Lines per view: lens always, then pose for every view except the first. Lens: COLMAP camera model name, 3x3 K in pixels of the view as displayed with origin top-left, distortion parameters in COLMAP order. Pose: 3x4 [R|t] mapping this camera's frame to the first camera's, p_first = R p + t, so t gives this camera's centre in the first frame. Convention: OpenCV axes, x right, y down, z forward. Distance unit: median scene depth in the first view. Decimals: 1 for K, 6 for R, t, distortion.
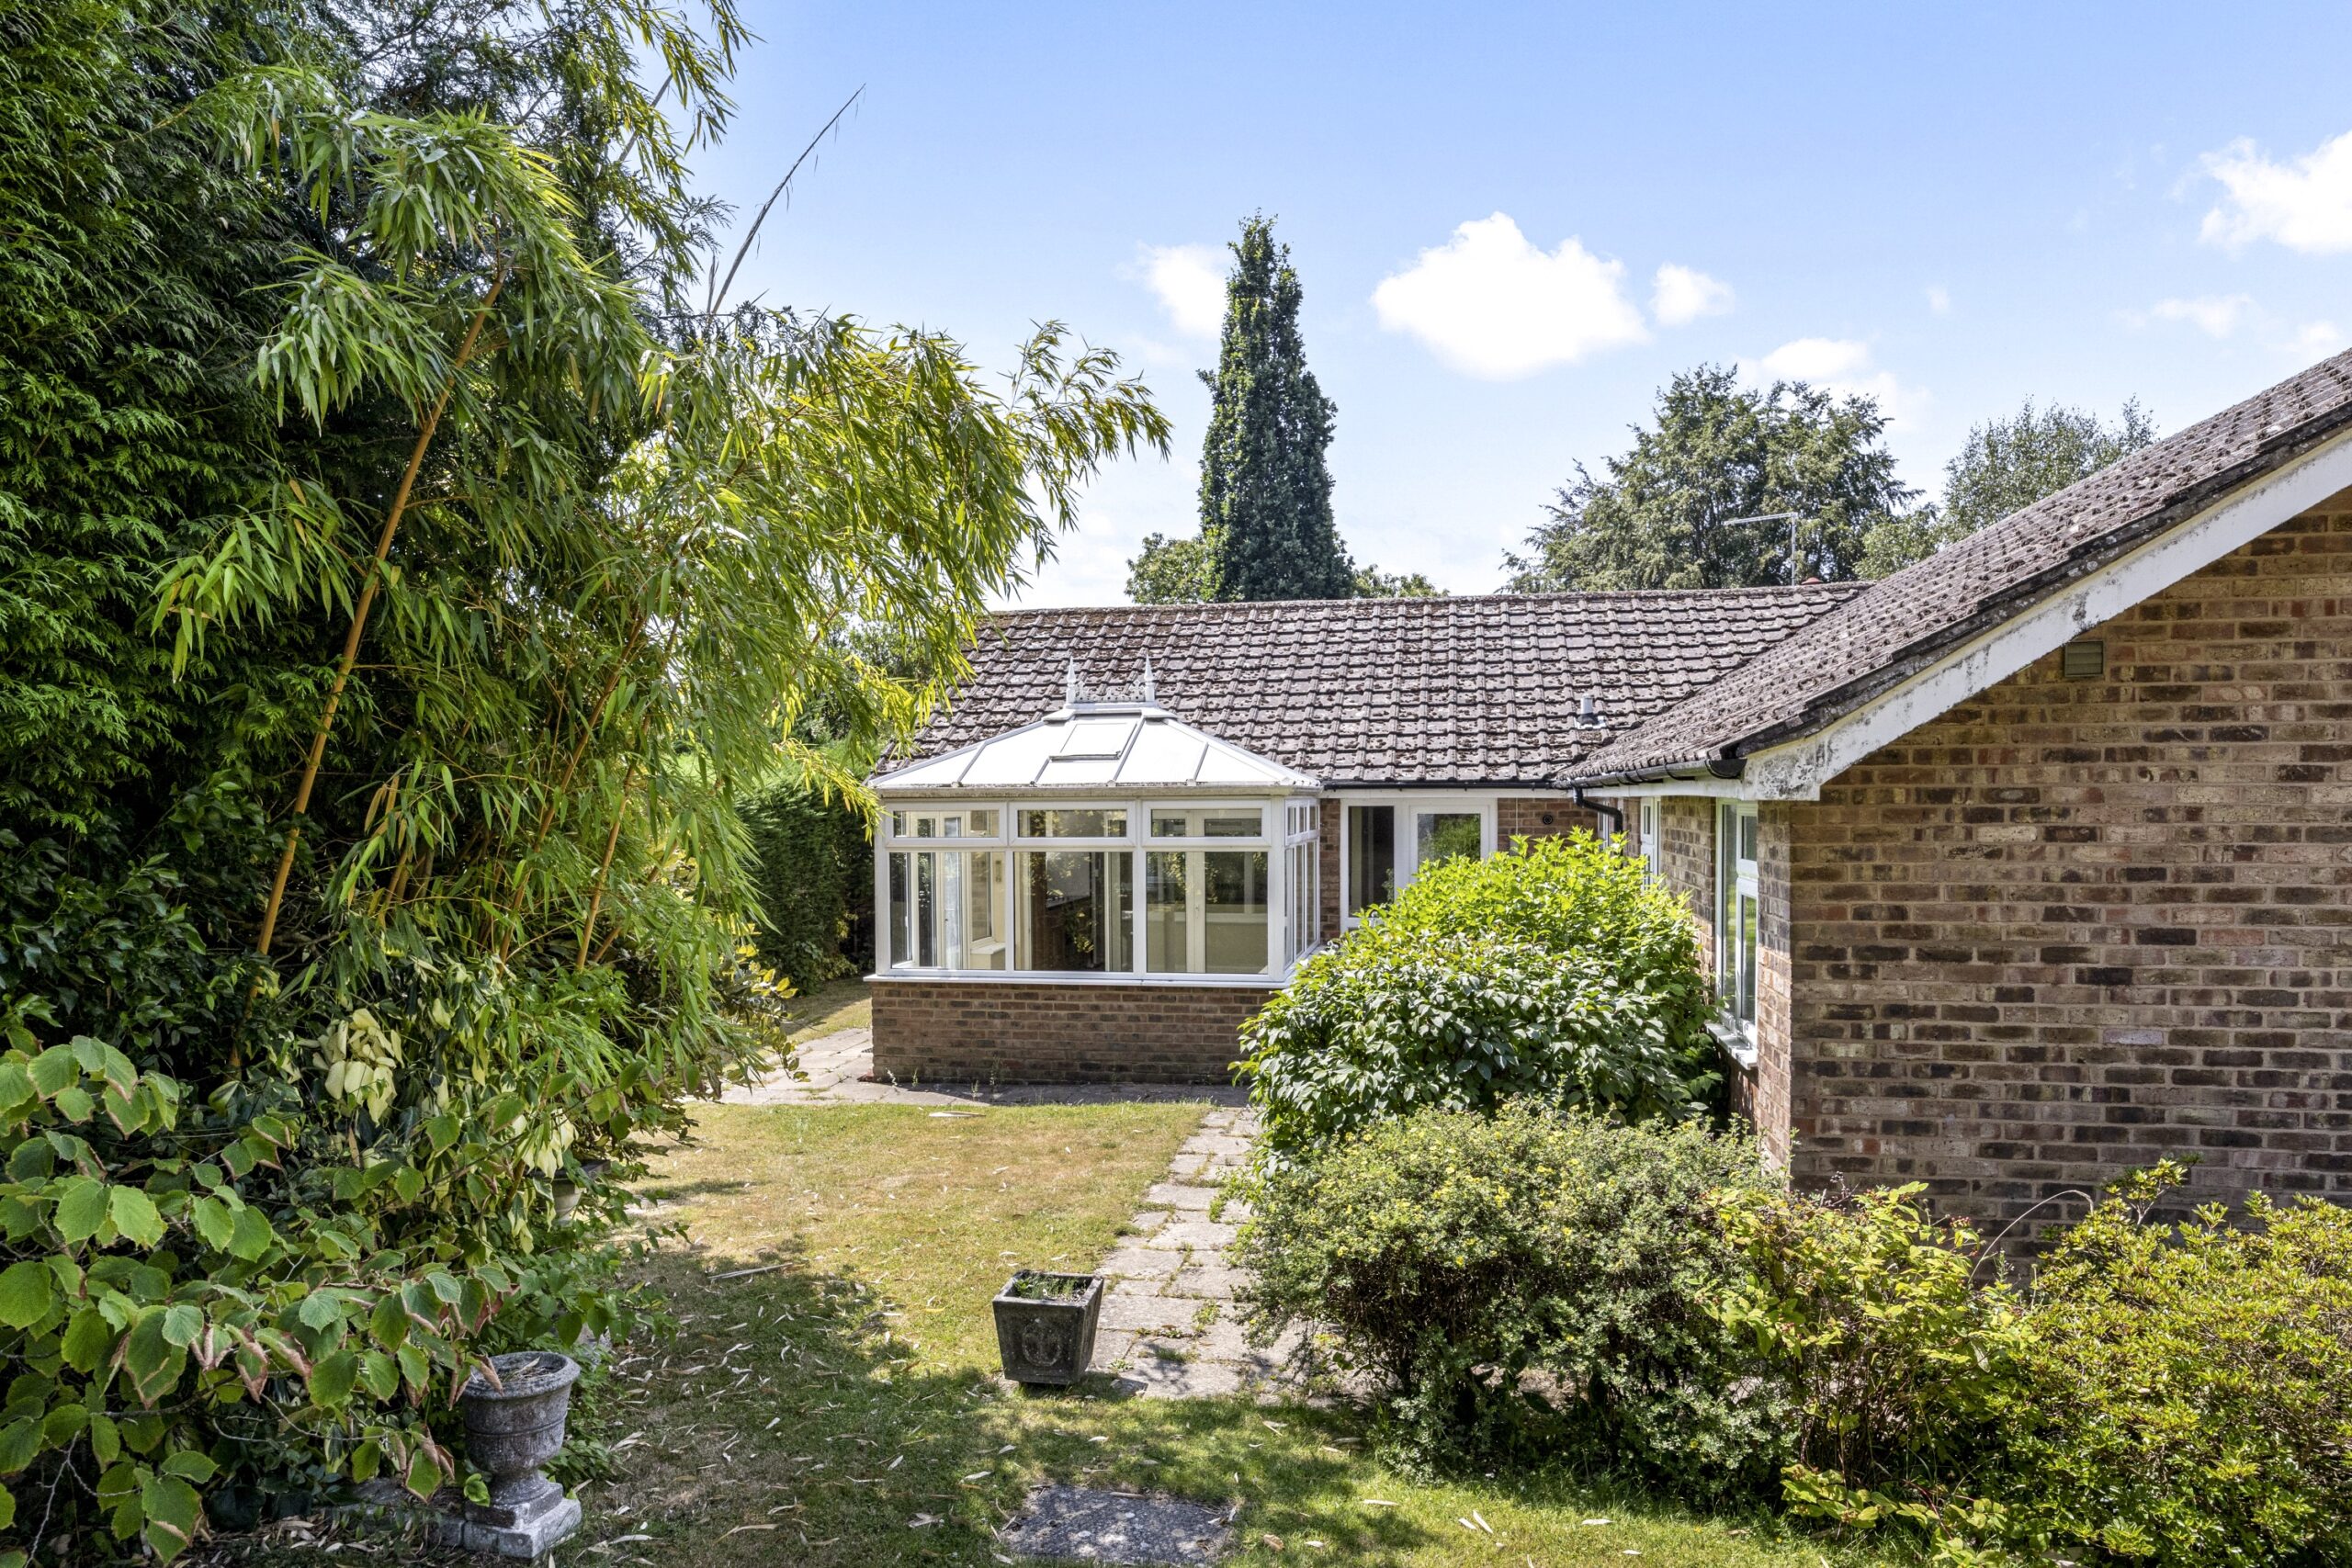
lens RADIAL K [[1552.5, 0, 1176.0], [0, 1552.5, 784.0], [0, 0, 1]] dist [0.000108, -0.000115]
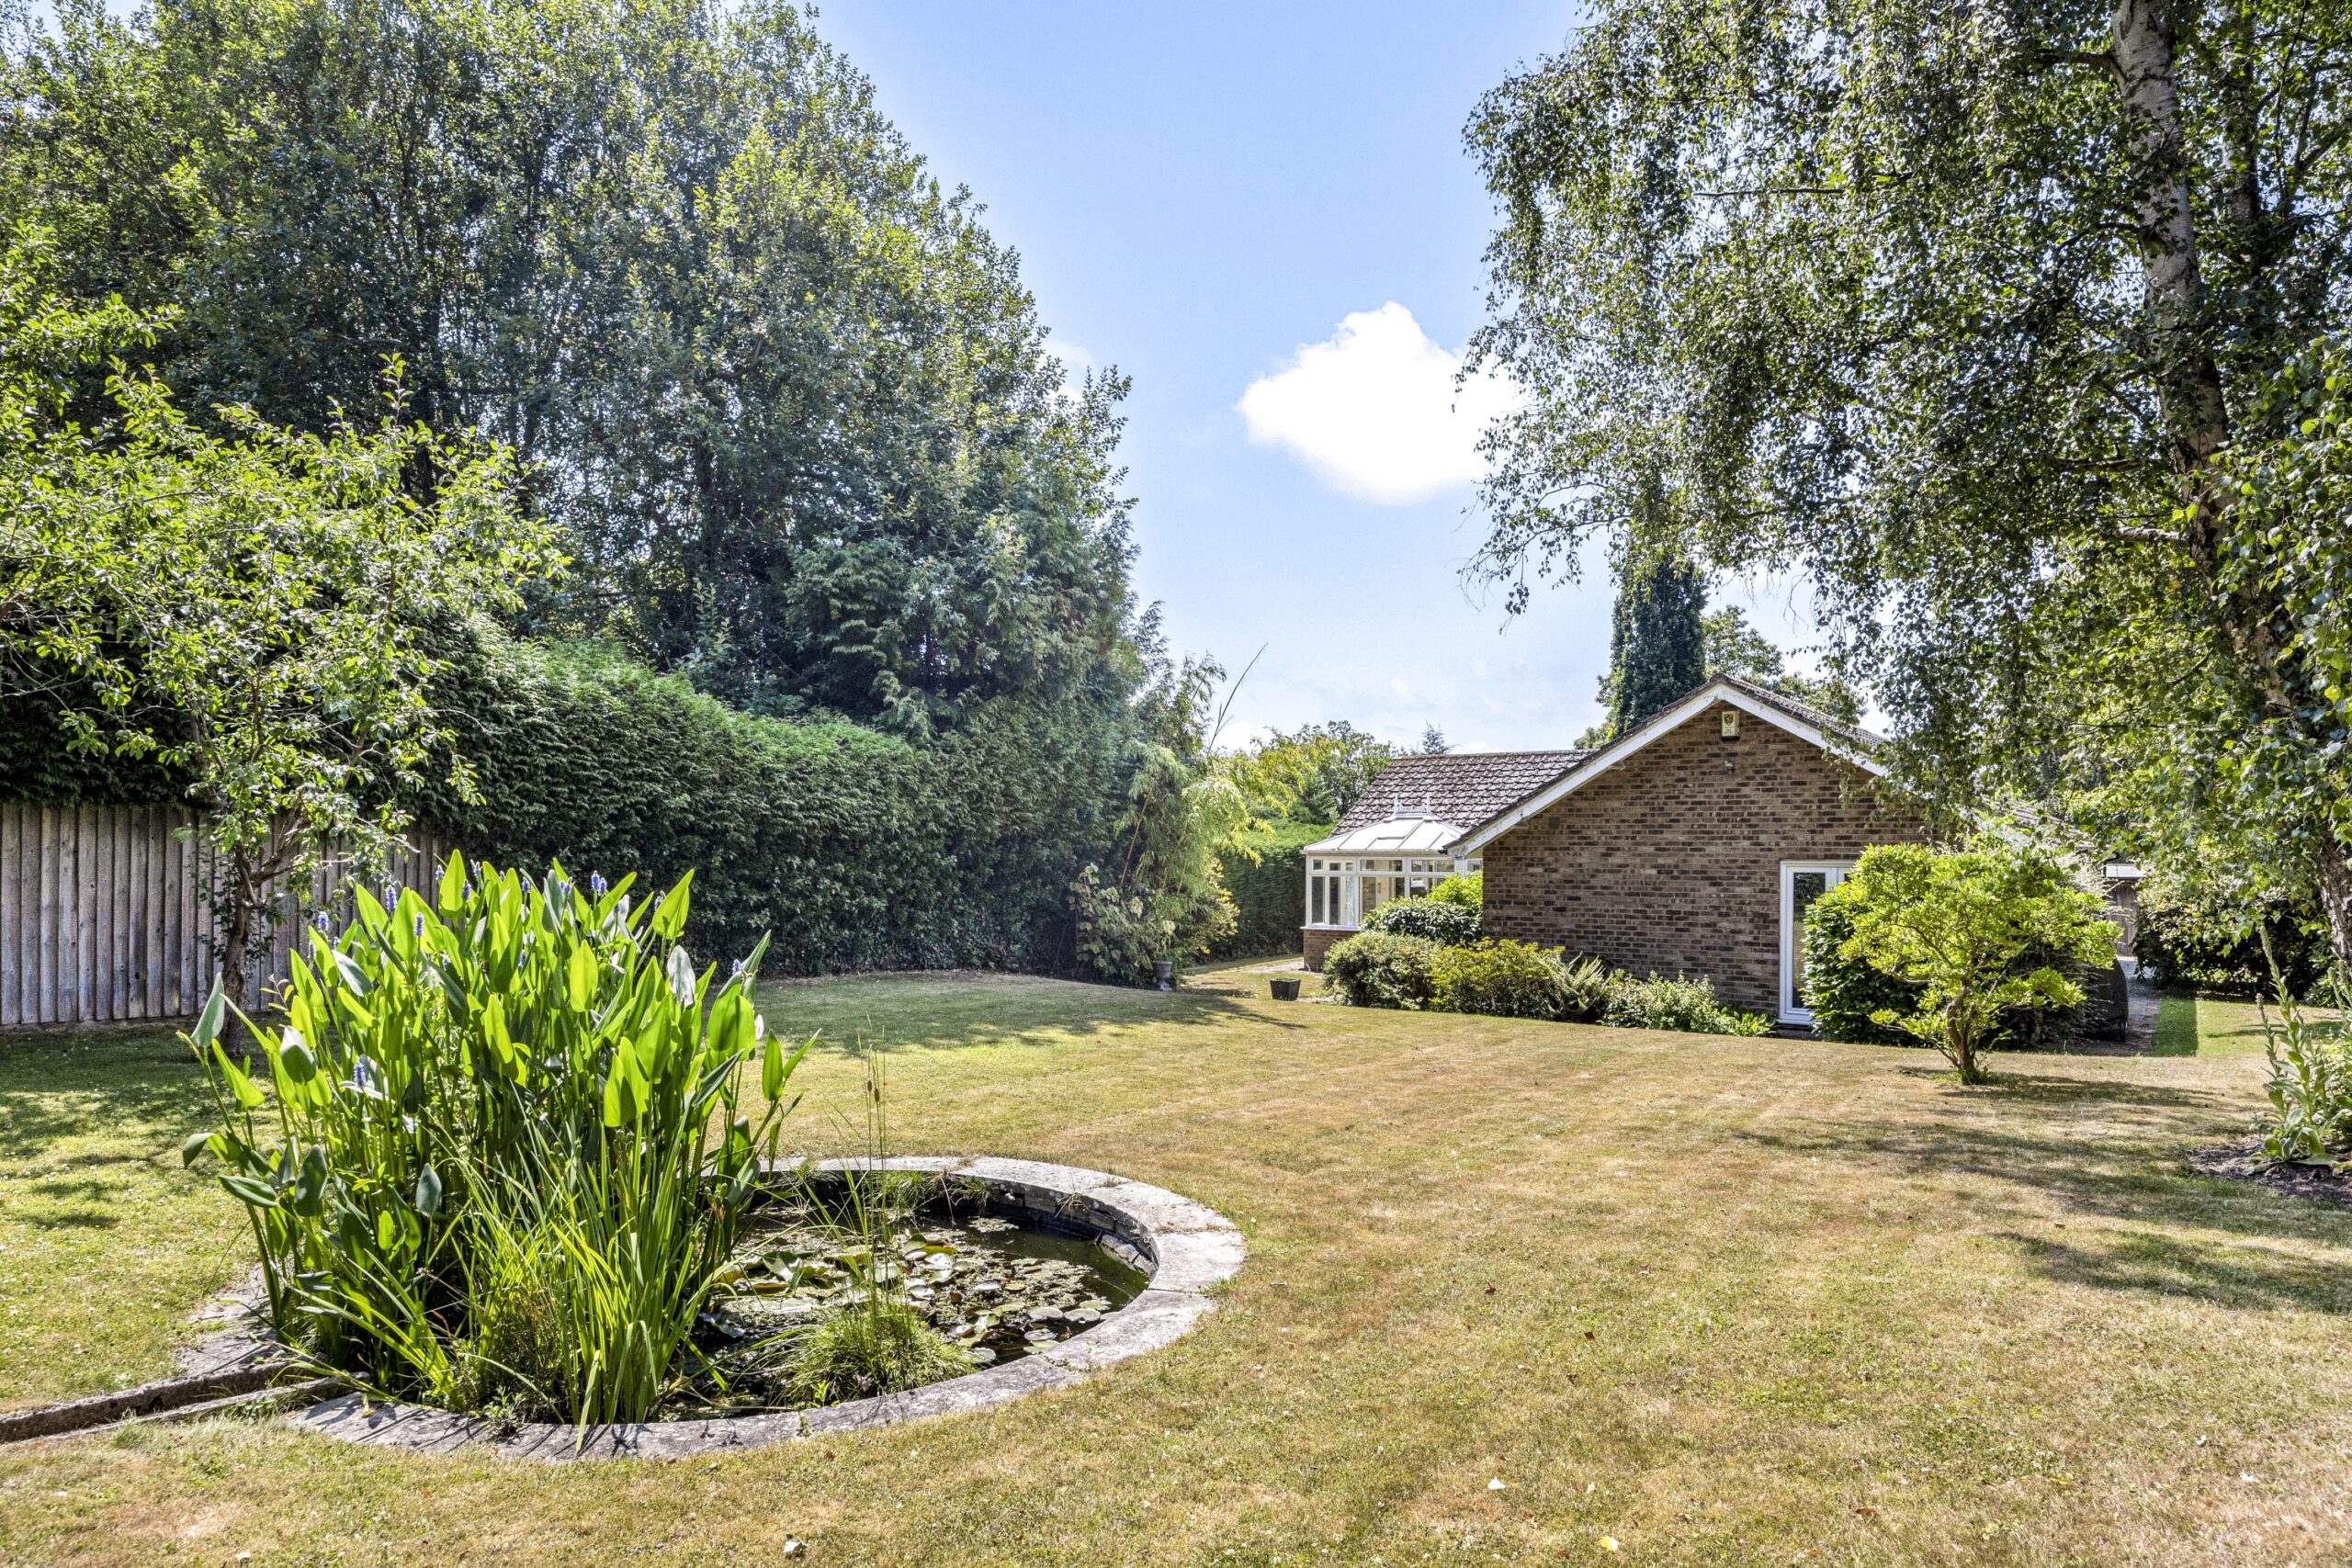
lens RADIAL K [[1508.7, 0, 1176.0], [0, 1508.7, 784.0], [0, 0, 1]] dist [-0.000157, -0.000024]
pose [[0.914127, -0.008925, -0.405331, 0.594773], [-0.003481, 0.999548, -0.029861, -0.030266], [0.405414, 0.028708, 0.913682, -1.290385]]
